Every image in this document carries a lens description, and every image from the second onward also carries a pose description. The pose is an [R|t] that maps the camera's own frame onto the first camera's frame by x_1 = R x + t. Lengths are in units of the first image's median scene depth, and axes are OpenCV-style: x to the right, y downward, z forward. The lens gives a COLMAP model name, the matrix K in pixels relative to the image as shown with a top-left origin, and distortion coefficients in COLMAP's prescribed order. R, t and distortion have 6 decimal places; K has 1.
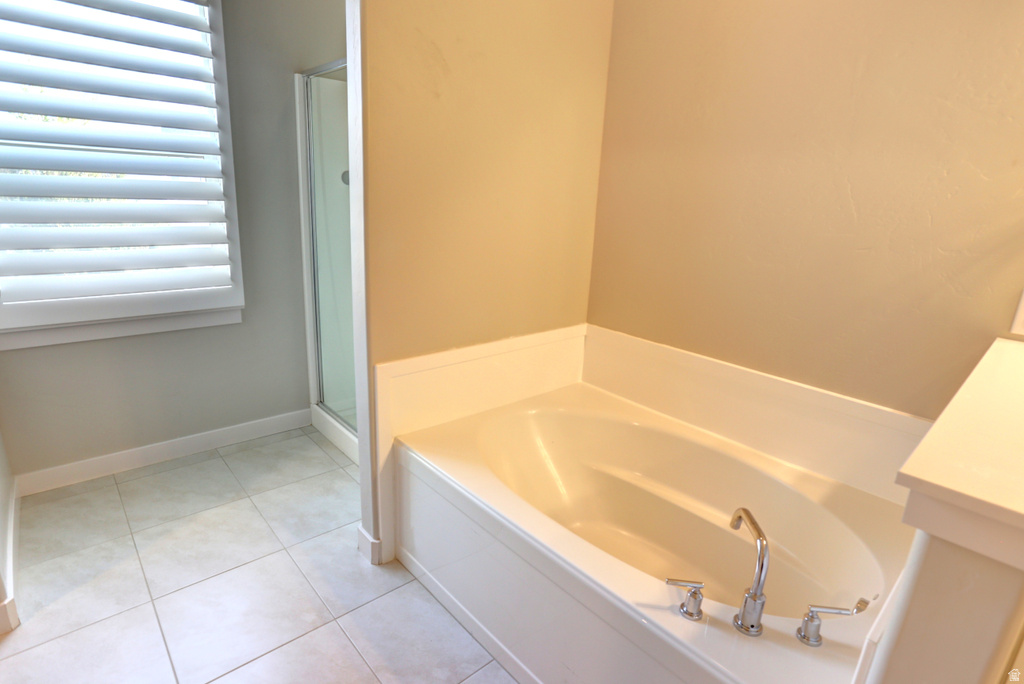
lens RADIAL K [[513.1, 0, 507.3], [0, 513.1, 341.5], [0, 0, 1]] dist [-0.072443, 0.031251]
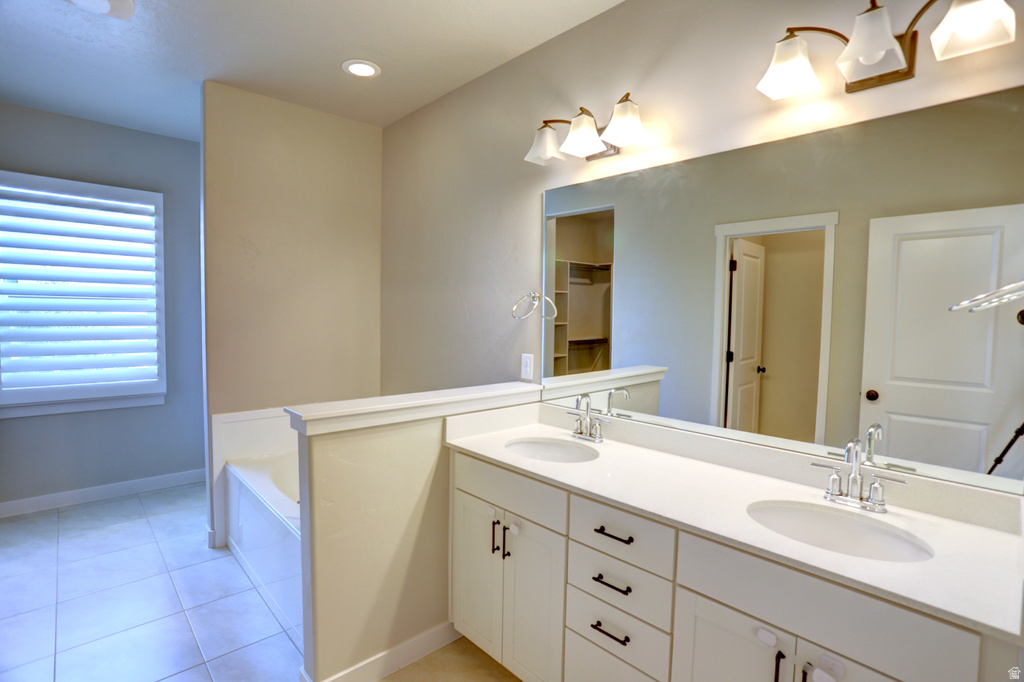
lens RADIAL K [[480.0, 0, 515.1], [0, 480.0, 330.8], [0, 0, 1]] dist [-0.078277, 0.024448]
pose [[0.998644, -0.040575, 0.032620, 0.606647], [0.047160, 0.970439, -0.236696, 0.157787], [-0.022052, 0.237913, 0.971036, -0.519047]]
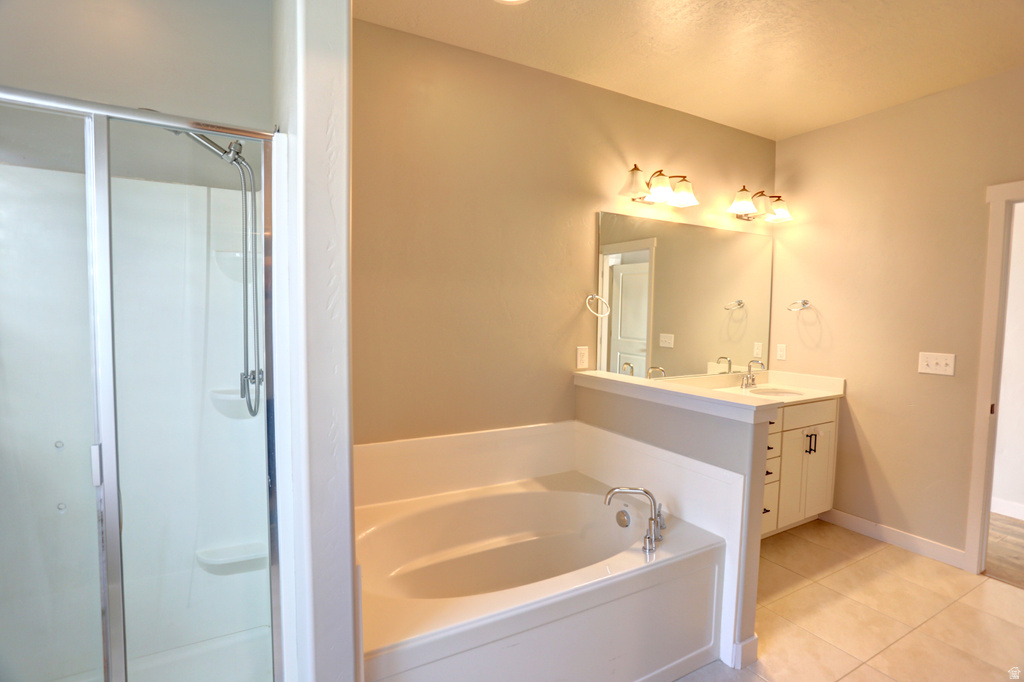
lens RADIAL K [[513.1, 0, 507.3], [0, 513.1, 340.5], [0, 0, 1]] dist [-0.072443, 0.031251]
pose [[0.220390, -0.109917, 0.969199, -0.744730], [0.257432, 0.964955, 0.050897, -0.209474], [-0.940828, 0.238286, 0.240962, 0.467850]]
